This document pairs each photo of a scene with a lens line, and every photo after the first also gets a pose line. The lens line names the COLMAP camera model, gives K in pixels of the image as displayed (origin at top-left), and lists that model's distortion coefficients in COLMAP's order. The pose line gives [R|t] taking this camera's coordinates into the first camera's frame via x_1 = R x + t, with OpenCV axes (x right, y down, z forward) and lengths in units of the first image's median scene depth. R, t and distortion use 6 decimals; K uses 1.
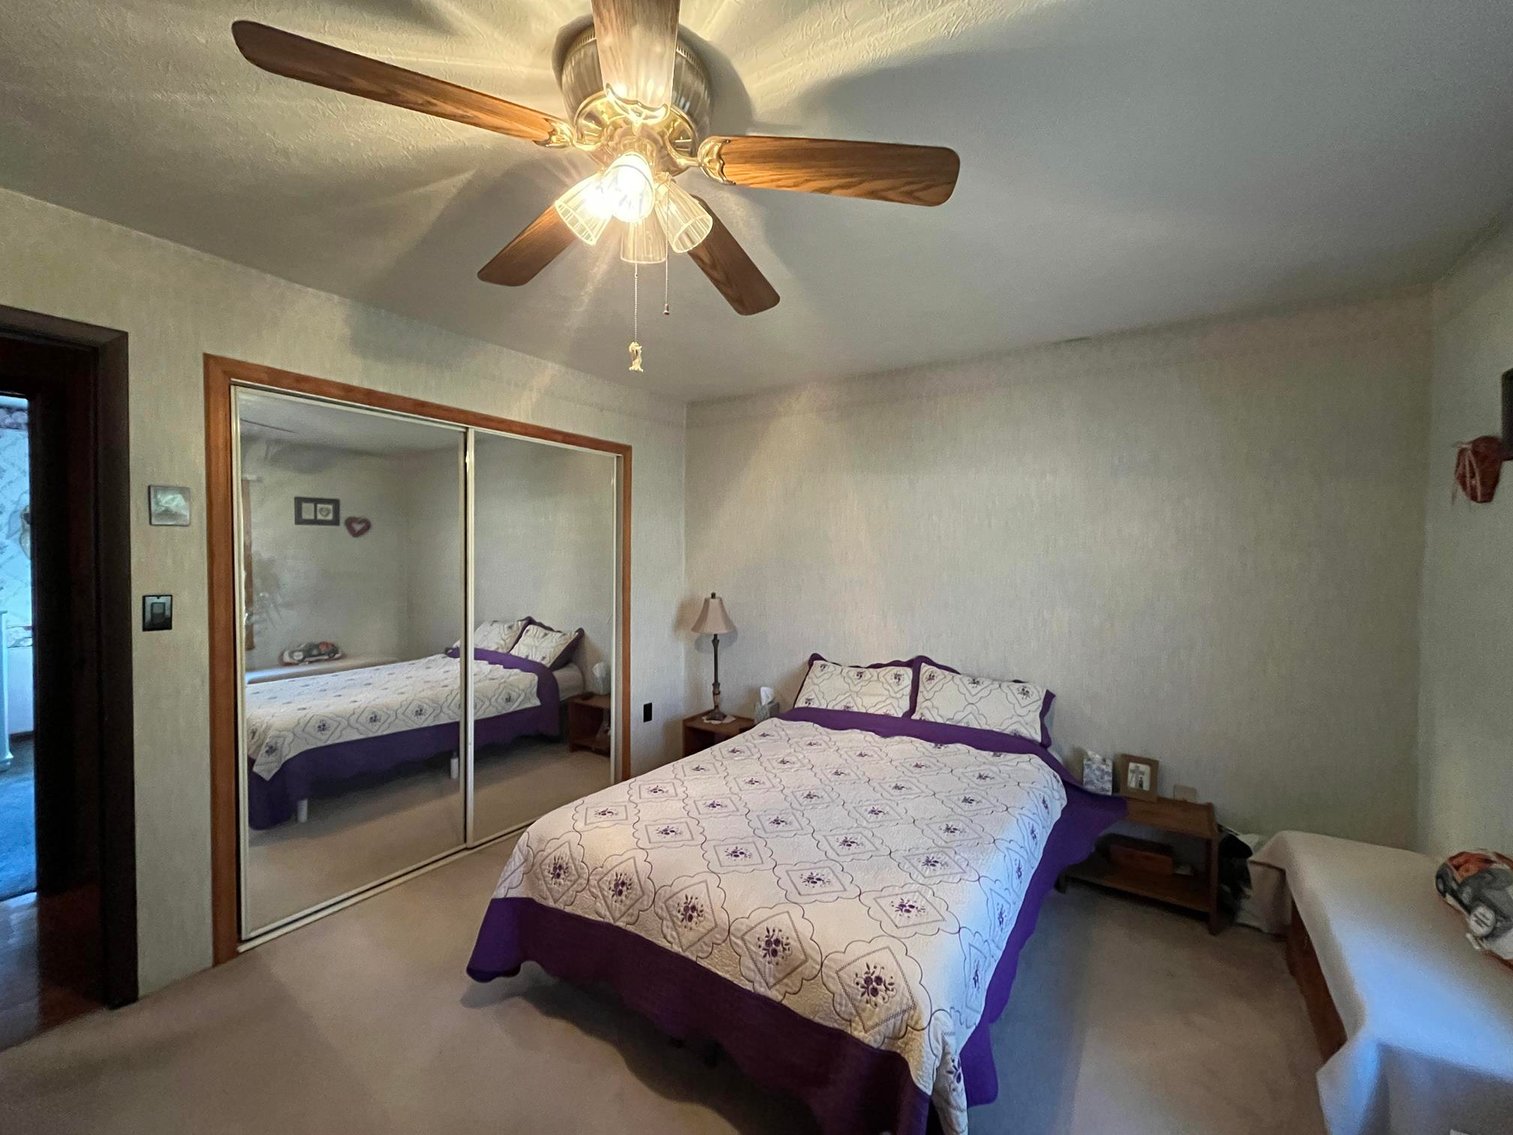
lens RADIAL K [[609.5, 0, 756.6], [0, 609.5, 565.0], [0, 0, 1]] dist [-0.003463, -0.000094]
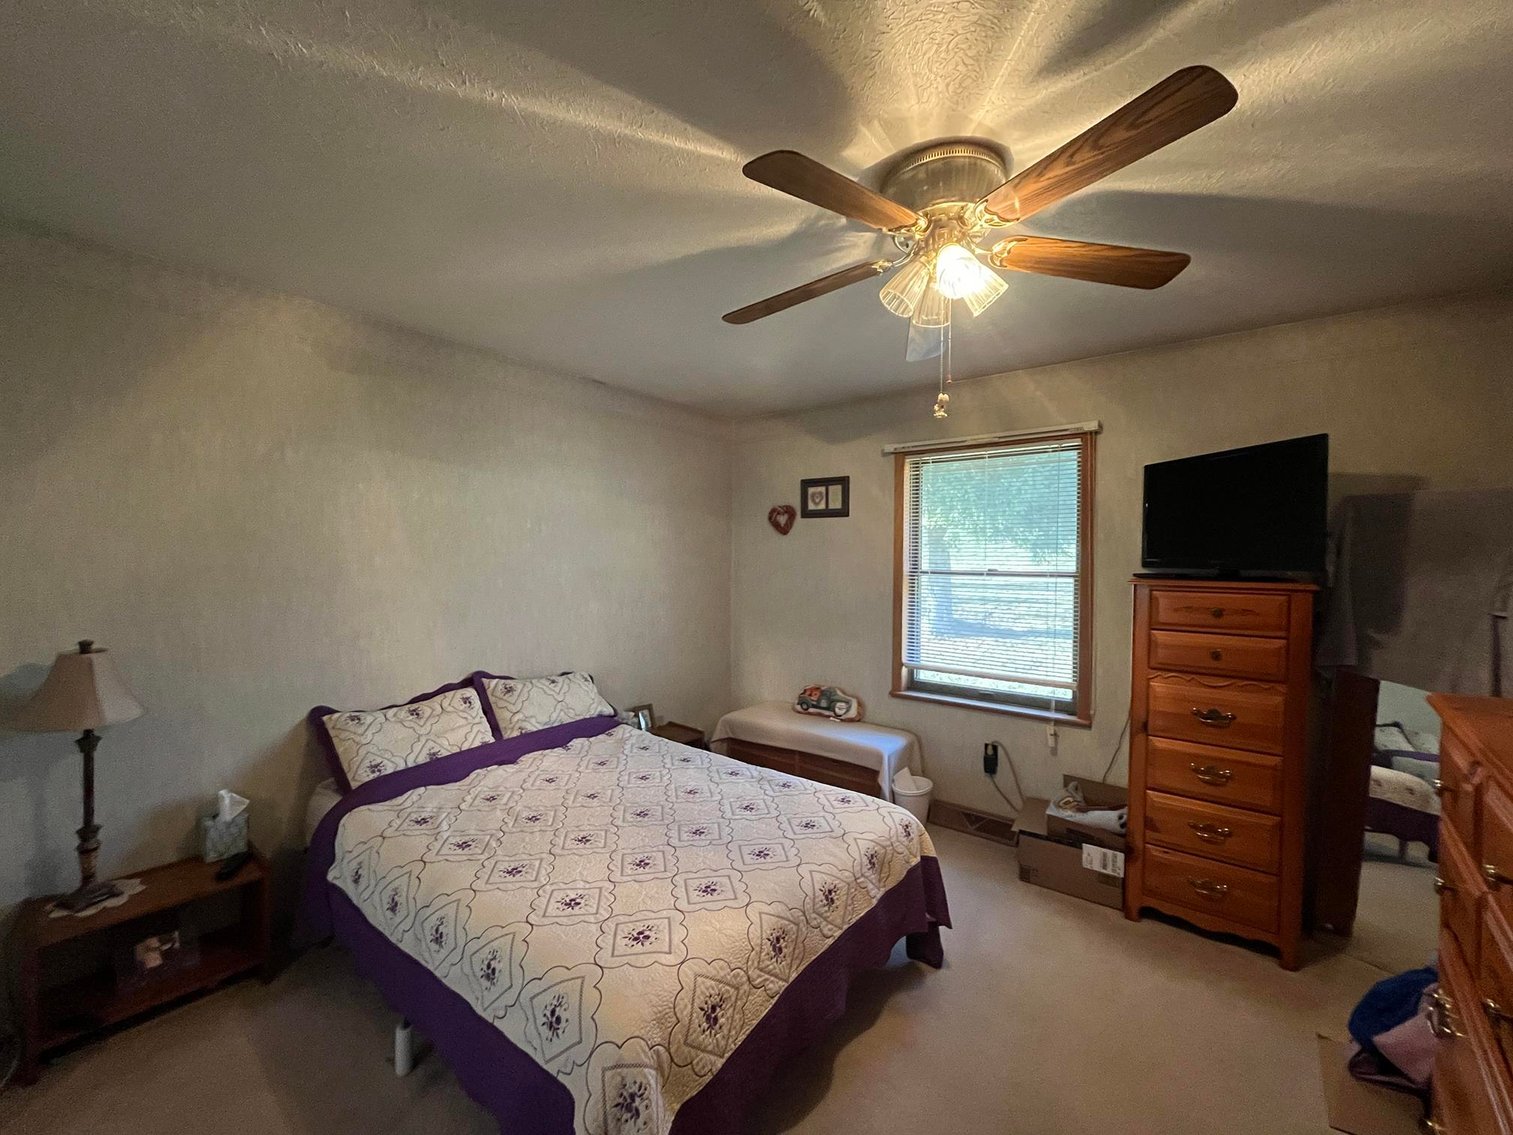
lens RADIAL K [[609.5, 0, 756.9], [0, 609.5, 560.5], [0, 0, 1]] dist [-0.003463, -0.000094]
pose [[0.088498, -0.012144, 0.996002, -0.625360], [0.013303, 0.999851, 0.011009, -0.020617], [-0.995988, 0.012276, 0.088646, 0.539886]]
